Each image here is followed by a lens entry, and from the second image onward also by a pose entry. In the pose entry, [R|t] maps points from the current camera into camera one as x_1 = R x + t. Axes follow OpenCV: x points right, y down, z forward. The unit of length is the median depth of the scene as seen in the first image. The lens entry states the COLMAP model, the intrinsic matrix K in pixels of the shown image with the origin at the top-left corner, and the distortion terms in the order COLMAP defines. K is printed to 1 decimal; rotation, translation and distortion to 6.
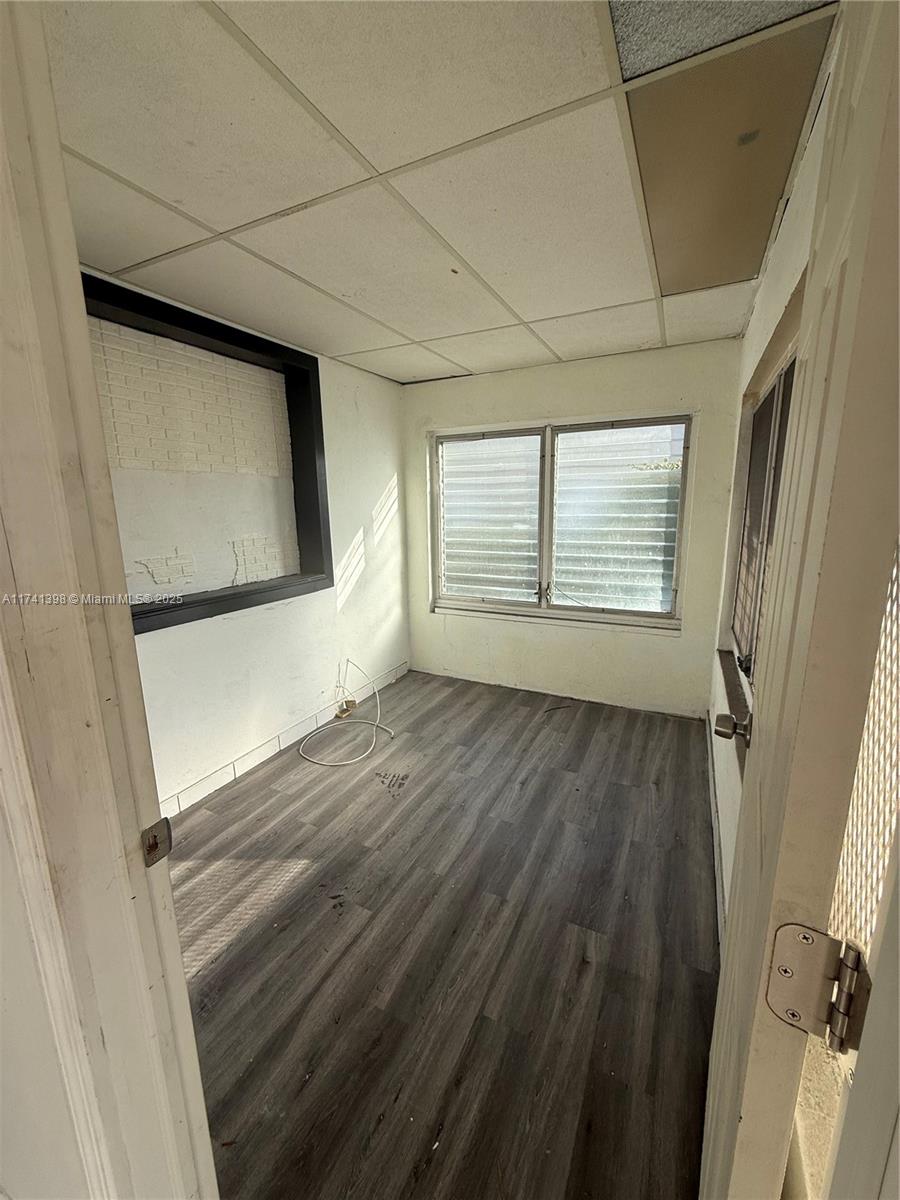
lens RADIAL K [[477.8, 0, 453.5], [0, 477.8, 596.9], [0, 0, 1]] dist [-0.001651, -0.000511]
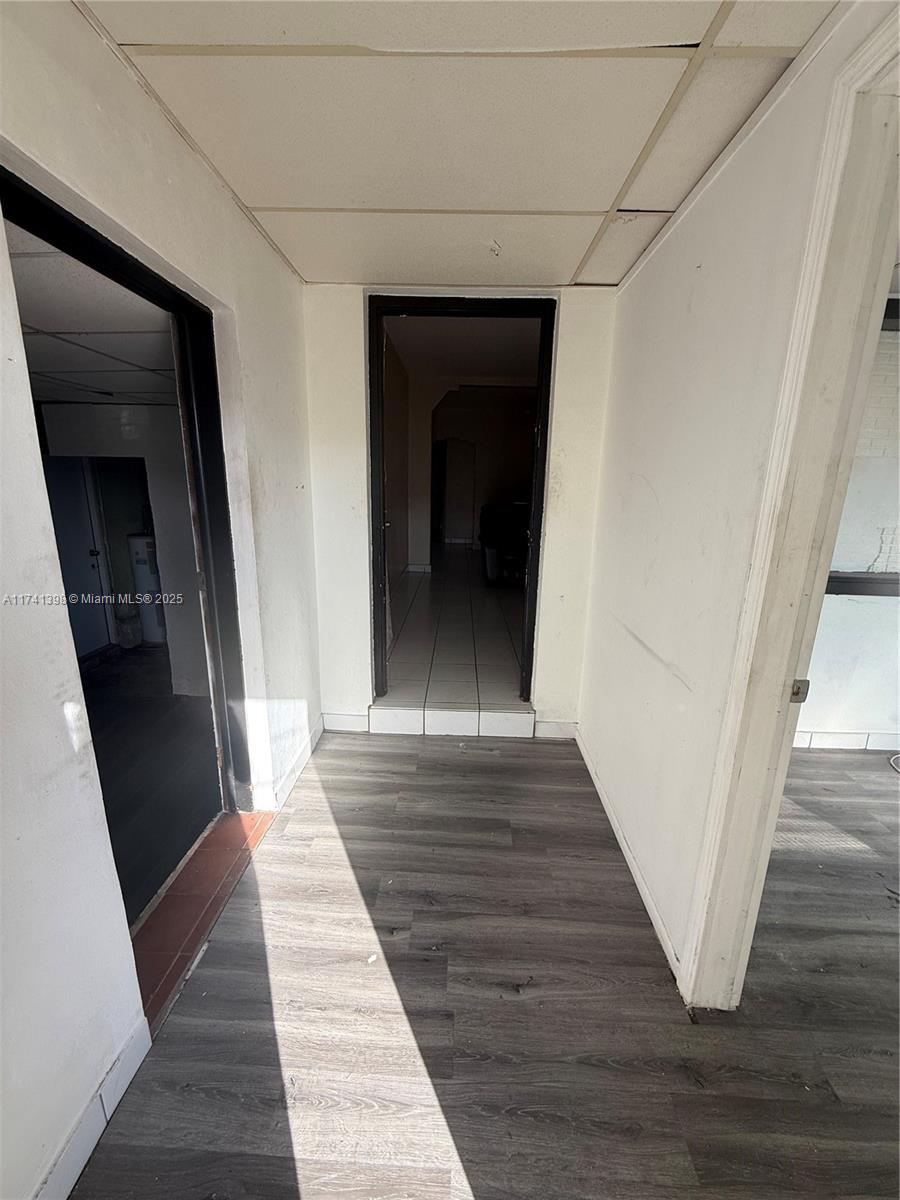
lens RADIAL K [[477.8, 0, 446.8], [0, 477.8, 597.5], [0, 0, 1]] dist [-0.001651, -0.000511]
pose [[0.414258, 0.233233, -0.879769, 0.085338], [-0.204152, 0.965790, 0.159909, 0.065401], [0.886968, 0.113363, 0.447701, -0.295933]]
